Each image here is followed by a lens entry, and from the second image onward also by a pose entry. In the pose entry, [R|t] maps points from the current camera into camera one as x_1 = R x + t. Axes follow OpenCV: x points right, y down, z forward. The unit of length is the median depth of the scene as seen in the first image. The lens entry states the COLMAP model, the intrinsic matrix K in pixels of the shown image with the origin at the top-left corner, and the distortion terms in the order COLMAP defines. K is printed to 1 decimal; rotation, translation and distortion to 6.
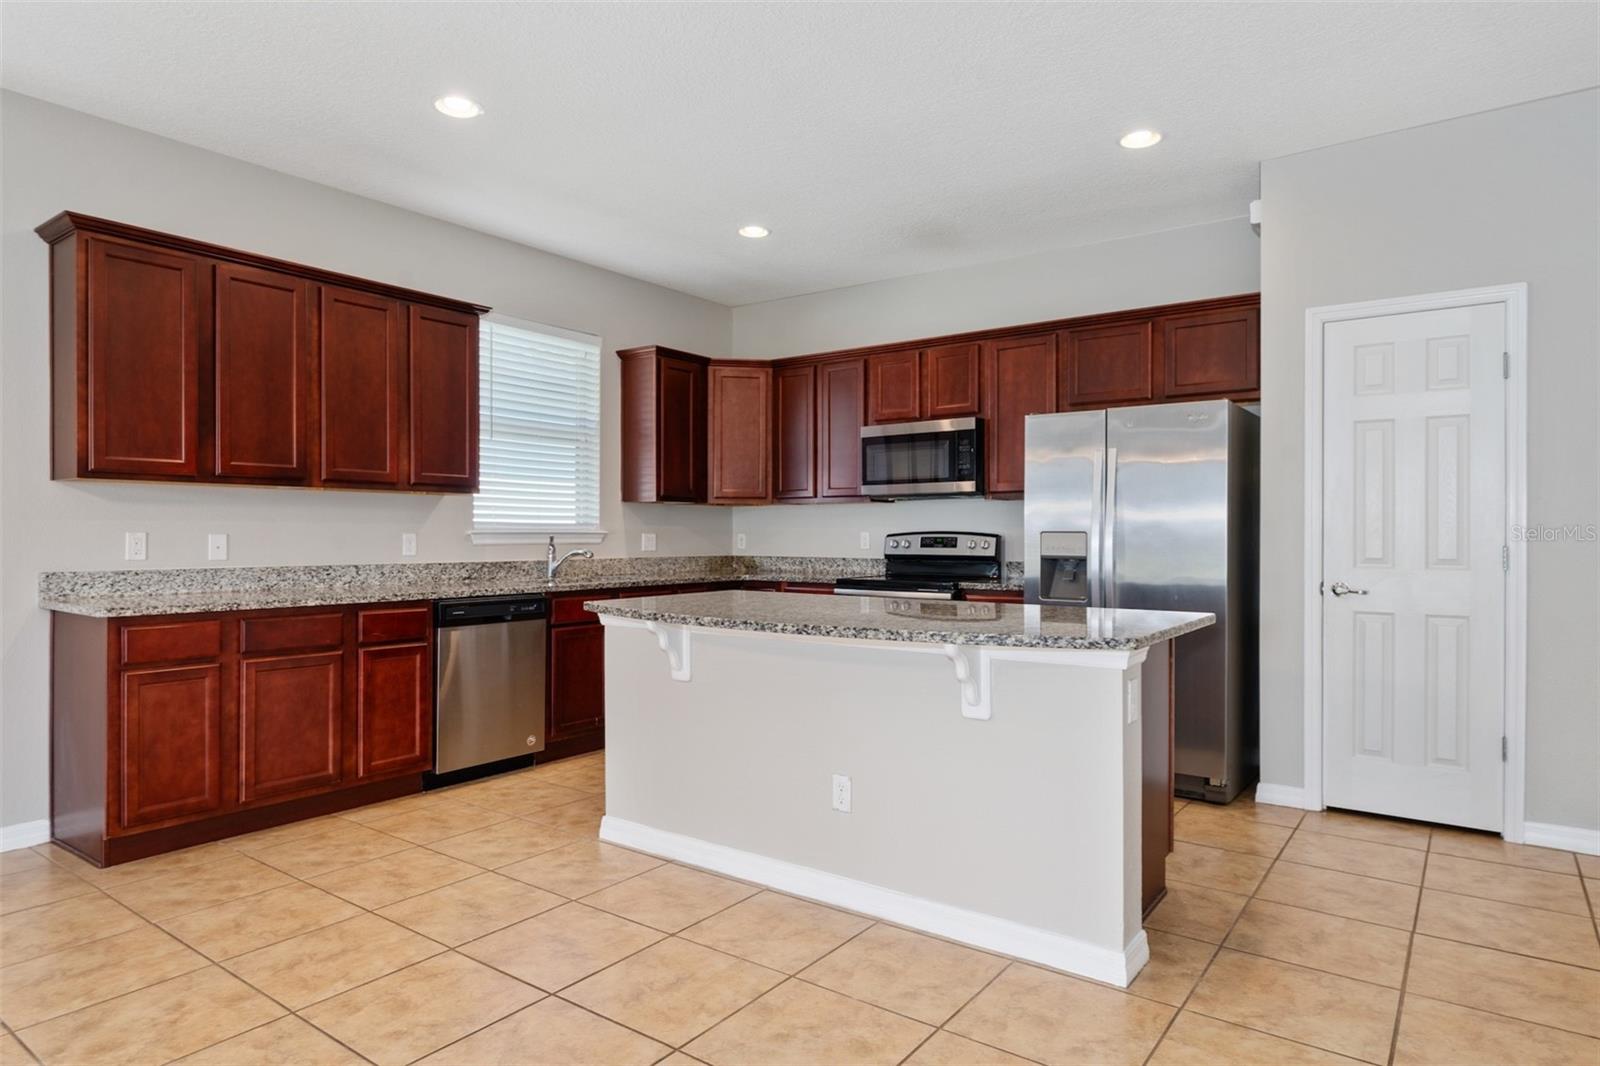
lens RADIAL K [[936.5, 0, 800.0], [0, 936.5, 533.0], [0, 0, 1]] dist [-0.000866, -0.000410]
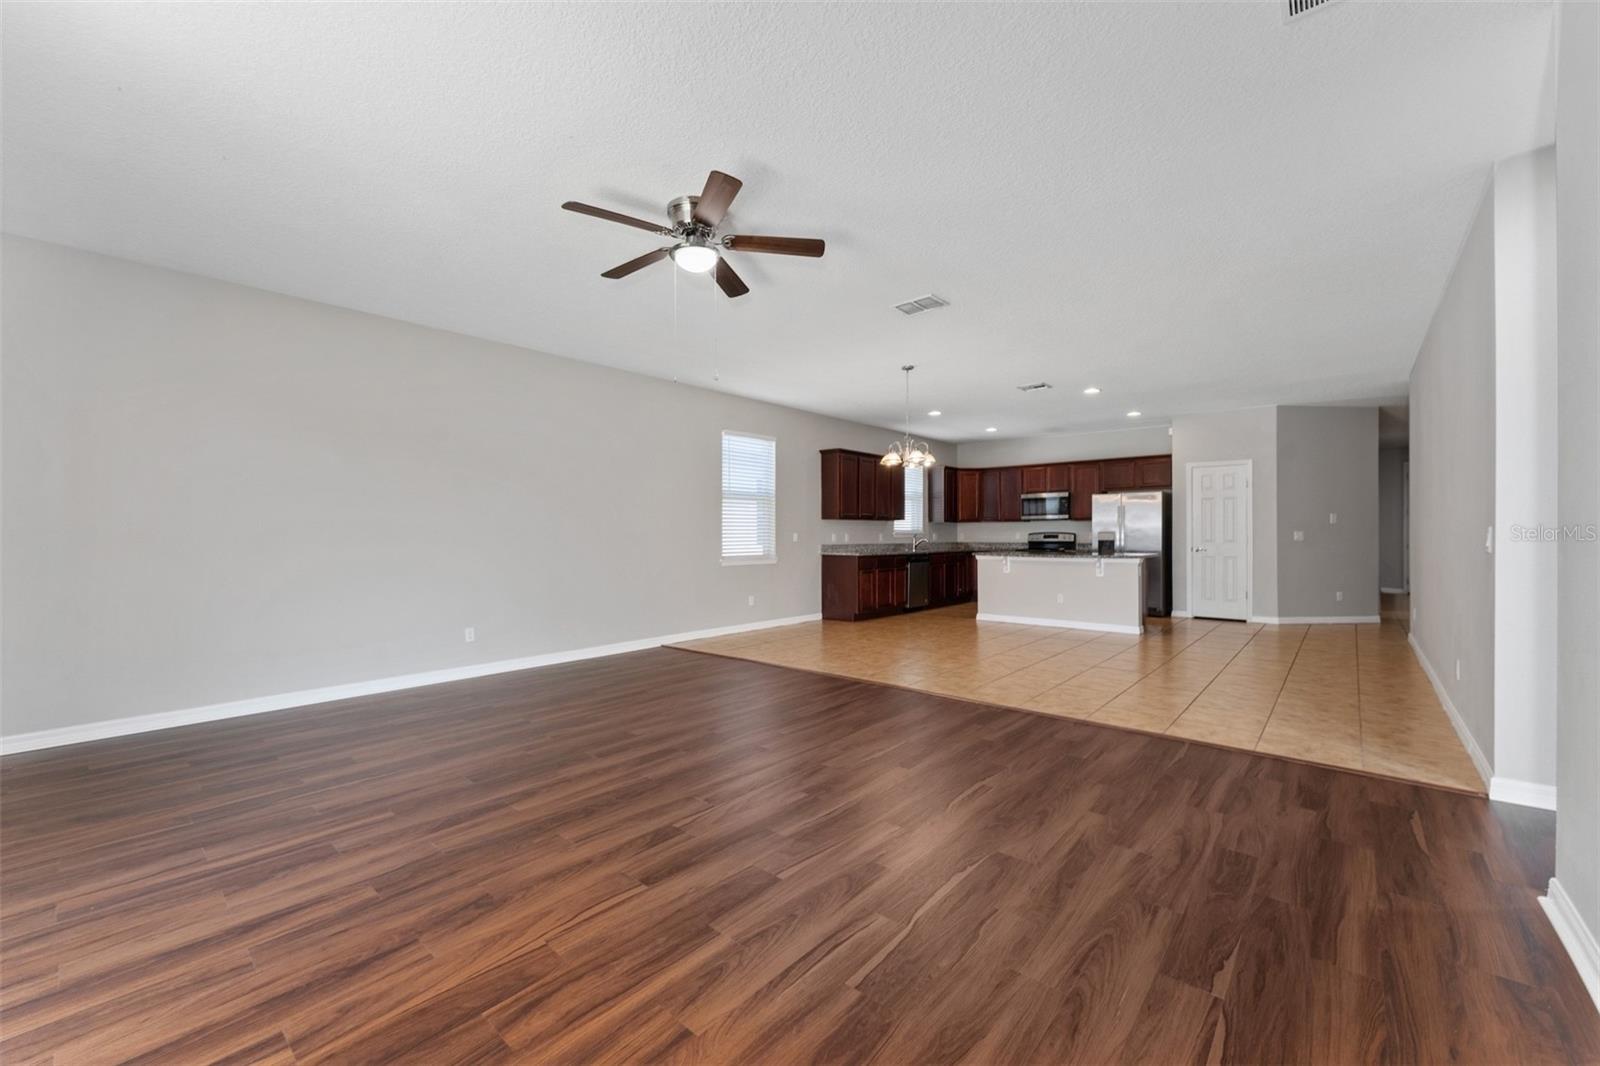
lens RADIAL K [[635.4, 0, 800.0], [0, 635.4, 533.0], [0, 0, 1]] dist [0.000761, 0.000018]
pose [[0.996479, -0.004266, -0.083734, -0.543566], [0.004093, 0.999989, -0.002232, 0.001305], [0.083742, 0.001881, 0.996486, -1.163027]]
